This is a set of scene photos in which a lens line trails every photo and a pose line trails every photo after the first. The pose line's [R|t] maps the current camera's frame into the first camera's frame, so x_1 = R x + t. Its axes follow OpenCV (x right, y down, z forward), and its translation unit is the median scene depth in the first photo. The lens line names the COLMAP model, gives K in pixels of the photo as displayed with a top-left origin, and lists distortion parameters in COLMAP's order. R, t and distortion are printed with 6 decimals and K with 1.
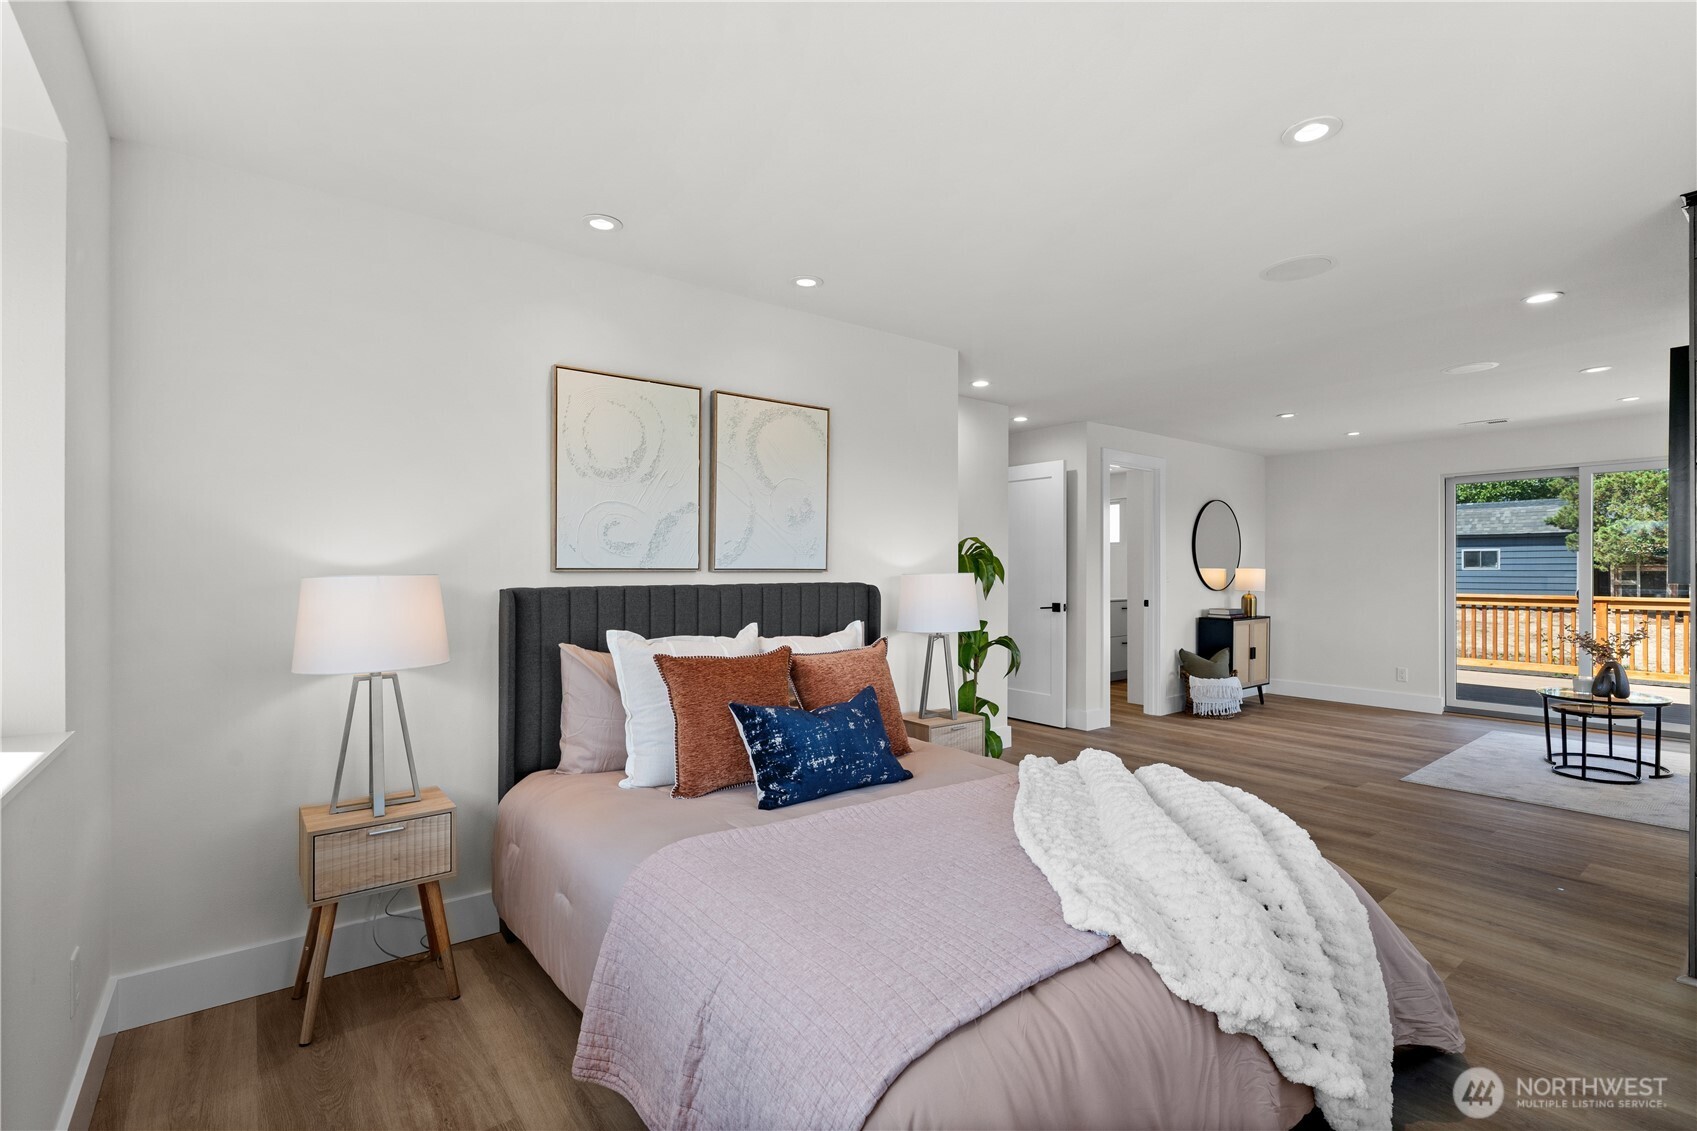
lens RADIAL K [[774.9, 0, 849.7], [0, 774.9, 572.0], [0, 0, 1]] dist [0.002716, 0.000211]
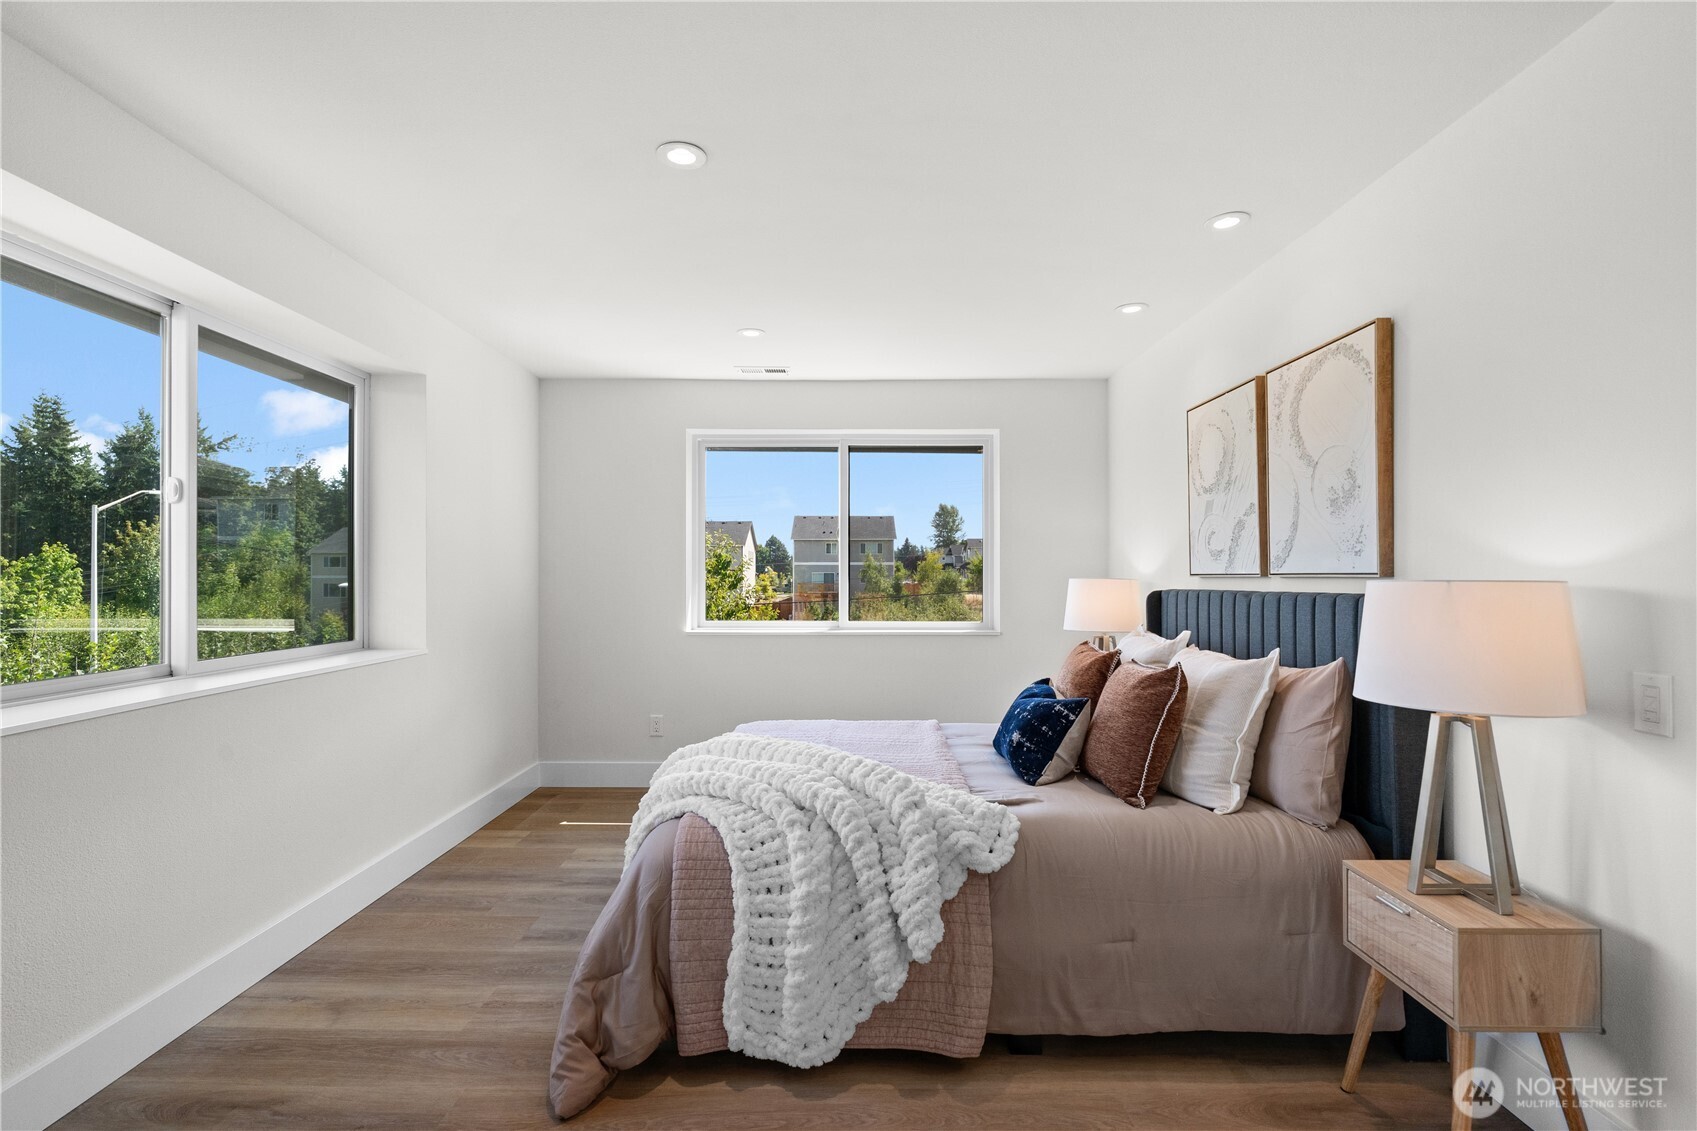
lens RADIAL K [[774.9, 0, 847.1], [0, 774.9, 570.4], [0, 0, 1]] dist [0.002716, 0.000211]
pose [[-0.621696, -0.006666, -0.783231, 0.794370], [0.000559, 0.999960, -0.008954, -0.000029], [0.783259, -0.006005, -0.621667, 1.139168]]
